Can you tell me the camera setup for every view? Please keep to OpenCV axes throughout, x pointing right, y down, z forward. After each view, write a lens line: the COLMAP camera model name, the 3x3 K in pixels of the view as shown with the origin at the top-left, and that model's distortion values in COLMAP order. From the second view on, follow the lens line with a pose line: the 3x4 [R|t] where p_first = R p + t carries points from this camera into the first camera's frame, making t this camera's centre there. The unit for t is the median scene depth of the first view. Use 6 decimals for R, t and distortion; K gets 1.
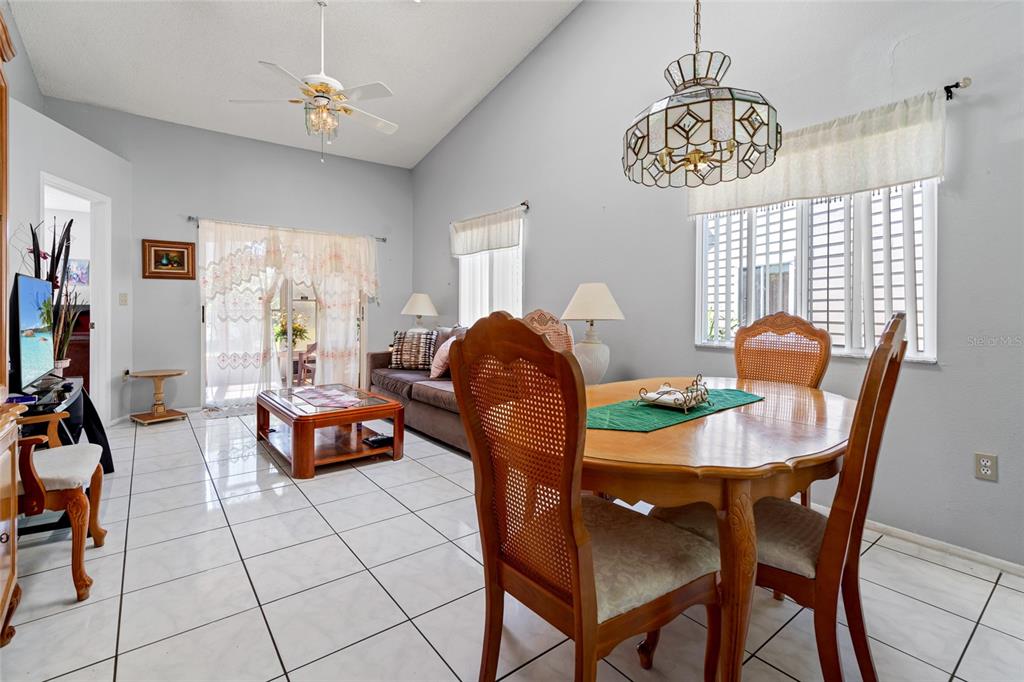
lens RADIAL K [[473.4, 0, 511.5], [0, 473.4, 309.3], [0, 0, 1]] dist [0.004640, 0.000926]
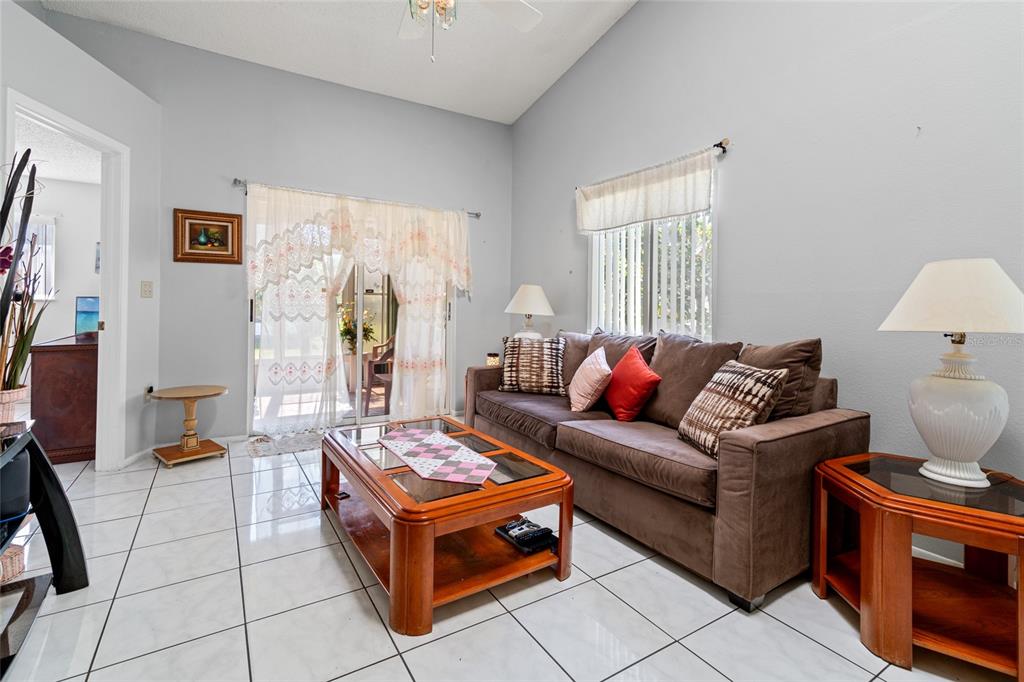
lens RADIAL K [[471.4, 0, 511.0], [0, 471.4, 301.2], [0, 0, 1]] dist [0.001339, 0.000410]
pose [[0.995612, 0.008233, -0.093209, -0.176429], [-0.009048, 0.999924, -0.008334, -0.001869], [0.093134, 0.009141, 0.995612, 0.303429]]
